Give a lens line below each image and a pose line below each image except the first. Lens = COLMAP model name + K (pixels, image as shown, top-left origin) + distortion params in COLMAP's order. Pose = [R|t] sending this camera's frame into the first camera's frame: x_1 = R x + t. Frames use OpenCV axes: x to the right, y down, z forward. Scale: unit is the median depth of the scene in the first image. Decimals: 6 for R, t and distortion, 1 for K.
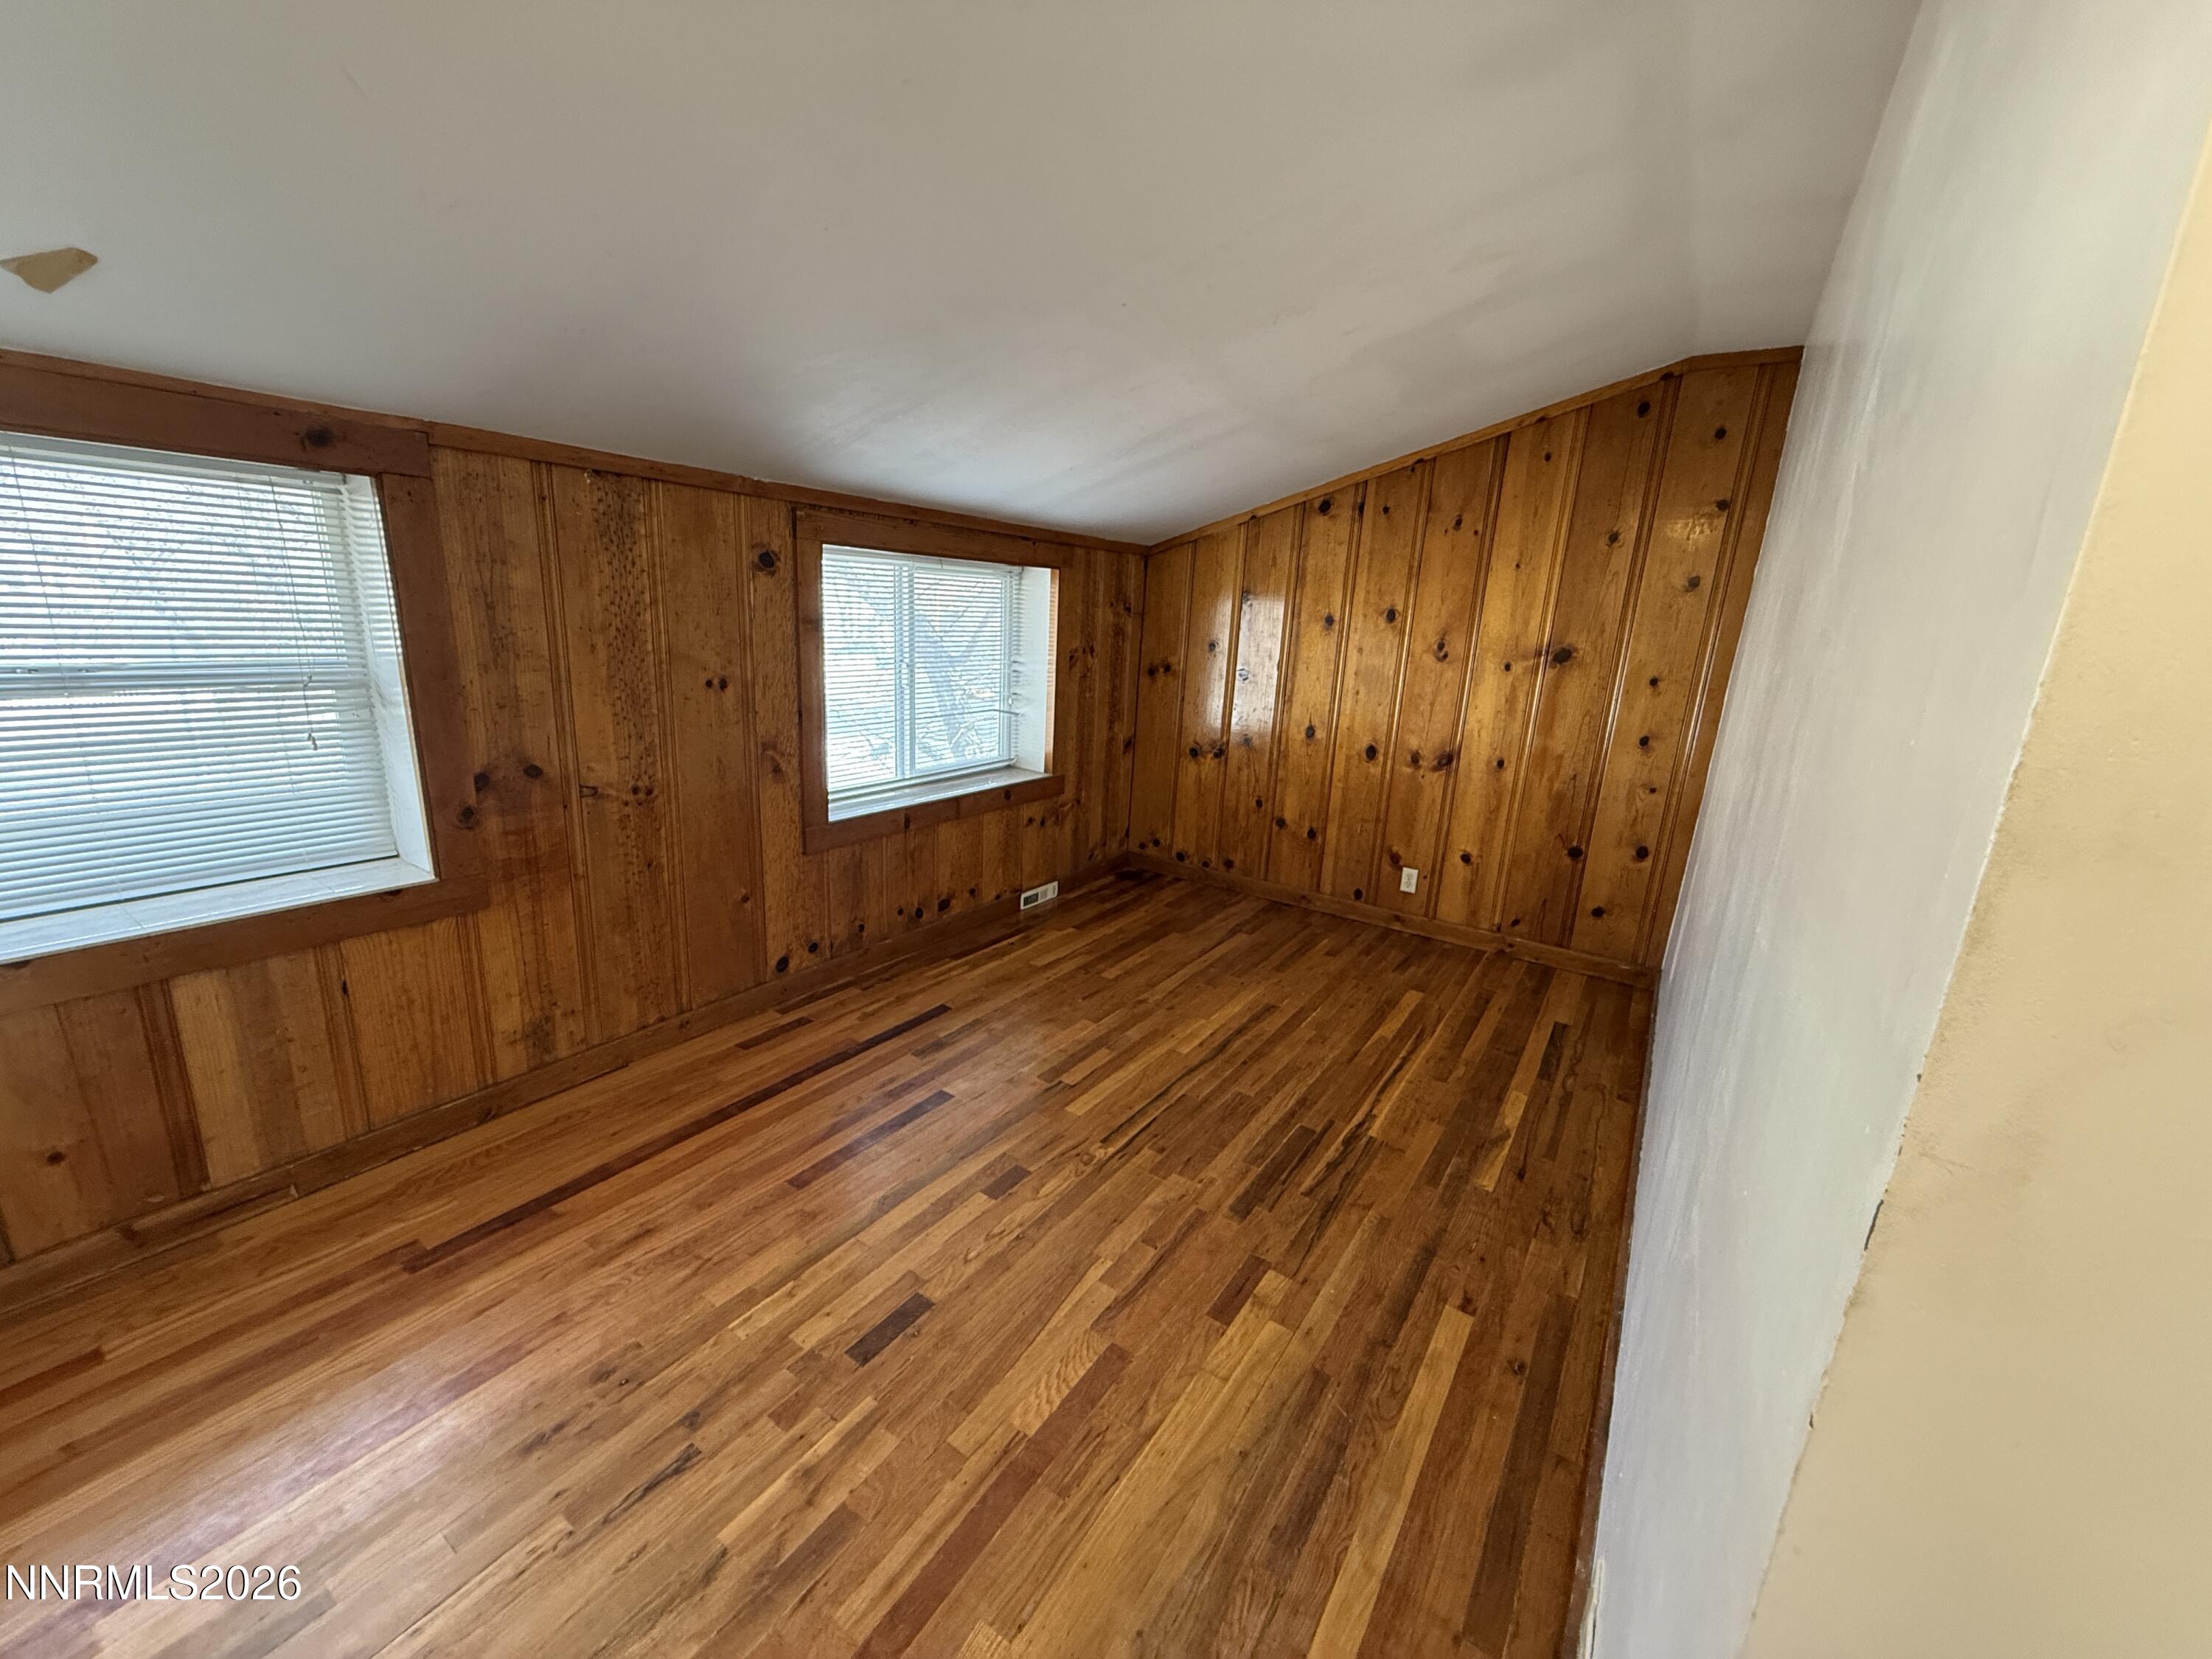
lens RADIAL K [[877.1, 0, 1103.4], [0, 877.1, 828.3], [0, 0, 1]] dist [-0.000165, 0.000160]
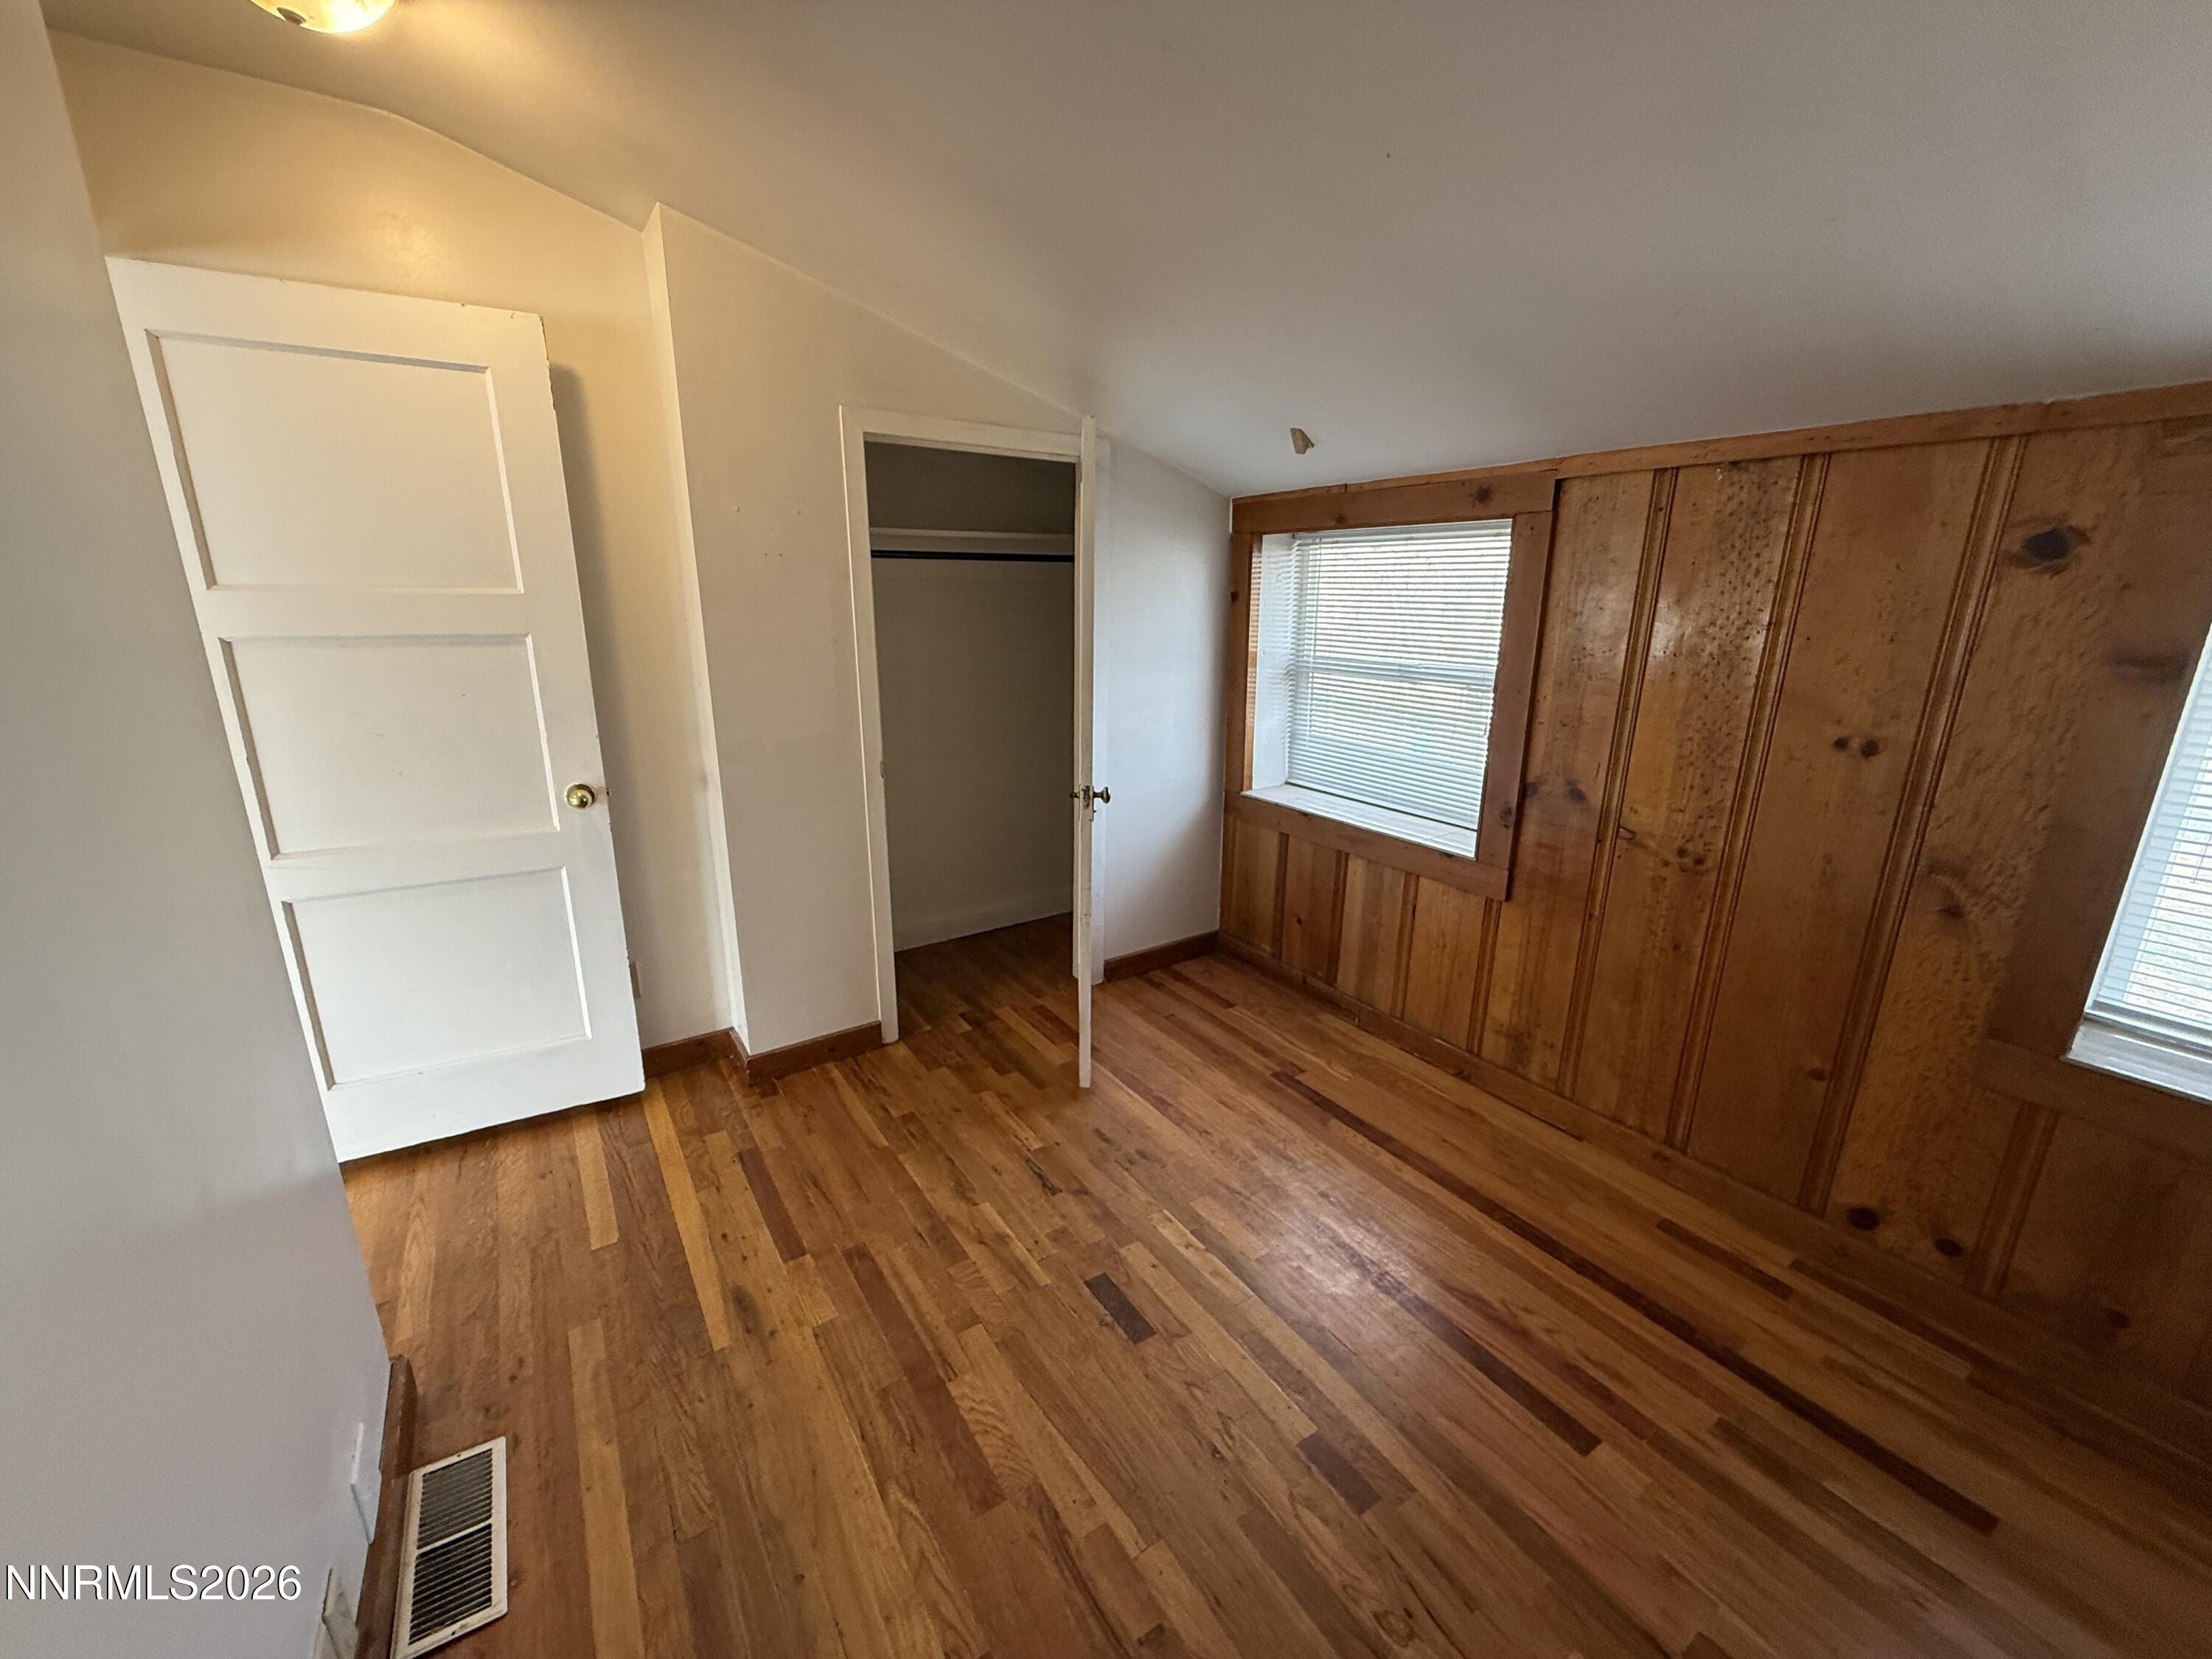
lens RADIAL K [[877.1, 0, 1102.2], [0, 877.1, 828.9], [0, 0, 1]] dist [-0.000165, 0.000160]
pose [[-0.392176, 0.187956, -0.900483, 0.467400], [-0.249349, 0.920534, 0.300737, -0.200183], [0.885451, 0.342477, -0.314144, 0.885323]]
